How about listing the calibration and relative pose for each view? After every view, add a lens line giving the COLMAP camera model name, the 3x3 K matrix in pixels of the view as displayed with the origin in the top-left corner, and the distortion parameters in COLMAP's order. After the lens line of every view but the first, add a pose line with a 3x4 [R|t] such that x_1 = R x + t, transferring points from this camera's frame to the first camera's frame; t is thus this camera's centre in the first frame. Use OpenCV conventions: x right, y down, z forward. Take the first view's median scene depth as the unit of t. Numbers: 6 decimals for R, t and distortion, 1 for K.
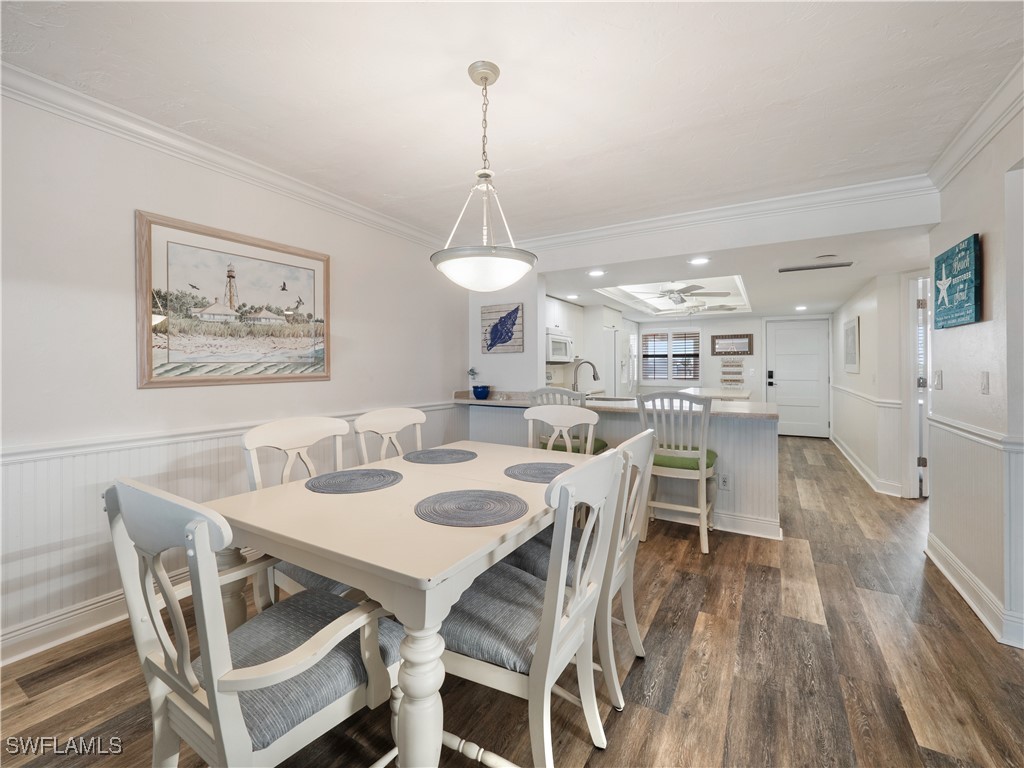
lens RADIAL K [[433.4, 0, 507.2], [0, 433.4, 370.5], [0, 0, 1]] dist [-0.001211, -0.000109]
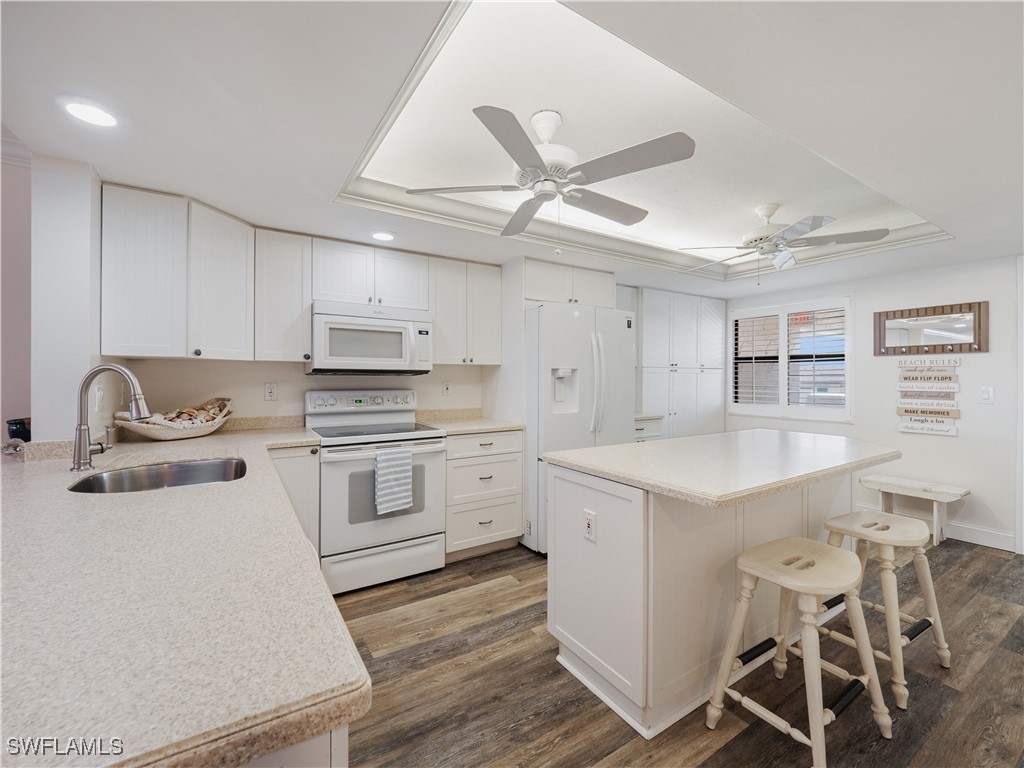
lens RADIAL K [[430.5, 0, 504.1], [0, 430.5, 381.1], [0, 0, 1]] dist [-0.010716, 0.000042]
pose [[0.889965, 0.008630, -0.455948, 1.122388], [-0.007581, 0.999963, 0.004129, -0.022188], [0.455966, -0.000218, 0.889997, 1.420673]]
